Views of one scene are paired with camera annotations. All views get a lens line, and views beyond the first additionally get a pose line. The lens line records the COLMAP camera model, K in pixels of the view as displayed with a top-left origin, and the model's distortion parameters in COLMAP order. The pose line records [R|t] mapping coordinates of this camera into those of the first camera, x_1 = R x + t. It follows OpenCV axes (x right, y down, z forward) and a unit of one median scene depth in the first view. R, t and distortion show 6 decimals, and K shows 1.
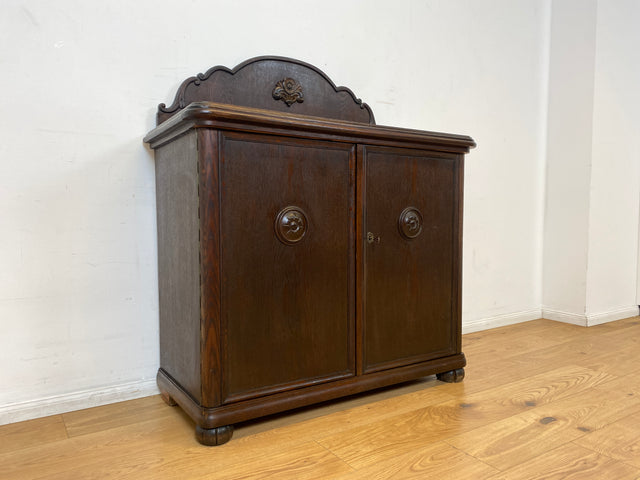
lens RADIAL K [[487.0, 0, 316.8], [0, 487.0, 244.8], [0, 0, 1]] dist [0.031314, -0.033395]
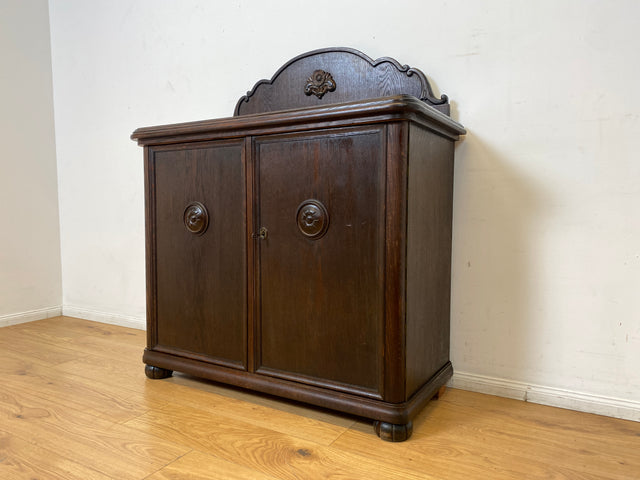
lens RADIAL K [[487.0, 0, 318.0], [0, 487.0, 246.0], [0, 0, 1]] dist [0.031314, -0.033395]
pose [[0.441368, 0.067527, -0.894782, 0.965546], [-0.049909, 0.997468, 0.050659, -0.041509], [0.895937, 0.022298, 0.443621, 0.645583]]
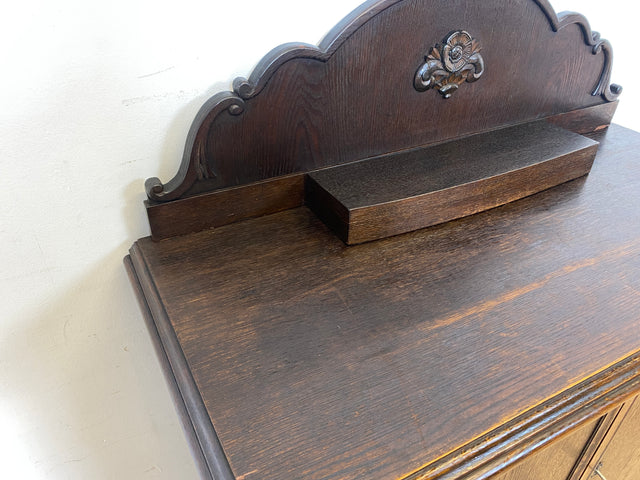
lens RADIAL K [[487.0, 0, 324.6], [0, 487.0, 239.0], [0, 0, 1]] dist [0.031314, -0.033395]
pose [[0.997154, 0.058123, -0.048009, -0.155020], [-0.024661, 0.853297, 0.520842, -0.456539], [0.071239, -0.518176, 0.852302, 0.642985]]
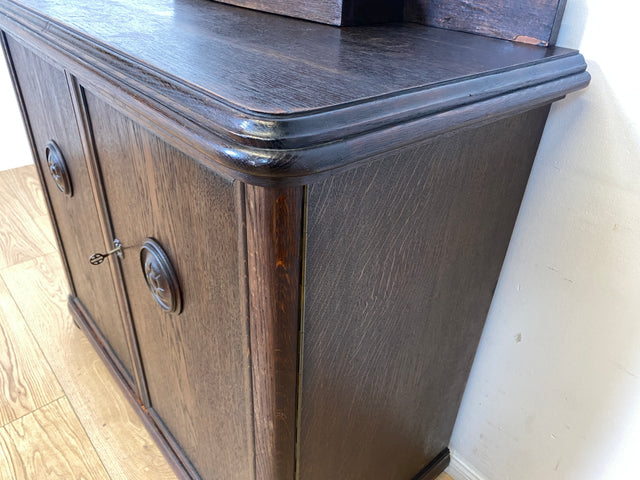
lens RADIAL K [[487.0, 0, 314.4], [0, 487.0, 241.4], [0, 0, 1]] dist [0.031314, -0.033395]
pose [[0.136553, 0.536889, -0.832528, 0.550942], [-0.091593, 0.843643, 0.529034, -0.308497], [0.986389, 0.004012, 0.164377, 1.074244]]
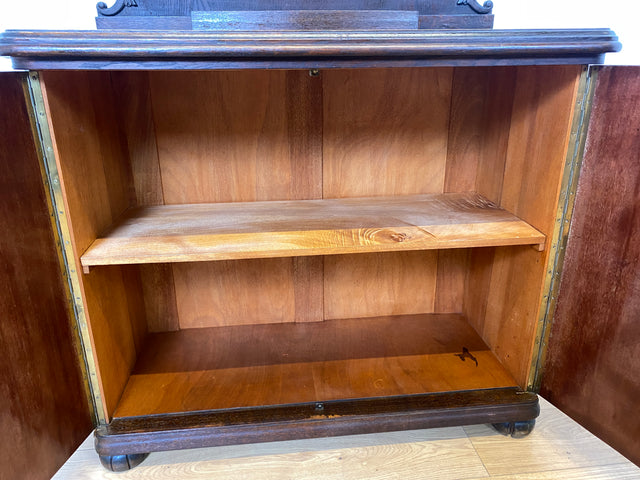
lens RADIAL K [[487.0, 0, 318.4], [0, 487.0, 244.5], [0, 0, 1]] dist [0.031314, -0.033395]
pose [[0.894792, 0.151863, -0.419864, 0.316873], [-0.017439, 0.951548, 0.307005, -0.176341], [0.446144, -0.267384, 0.854085, 0.434856]]
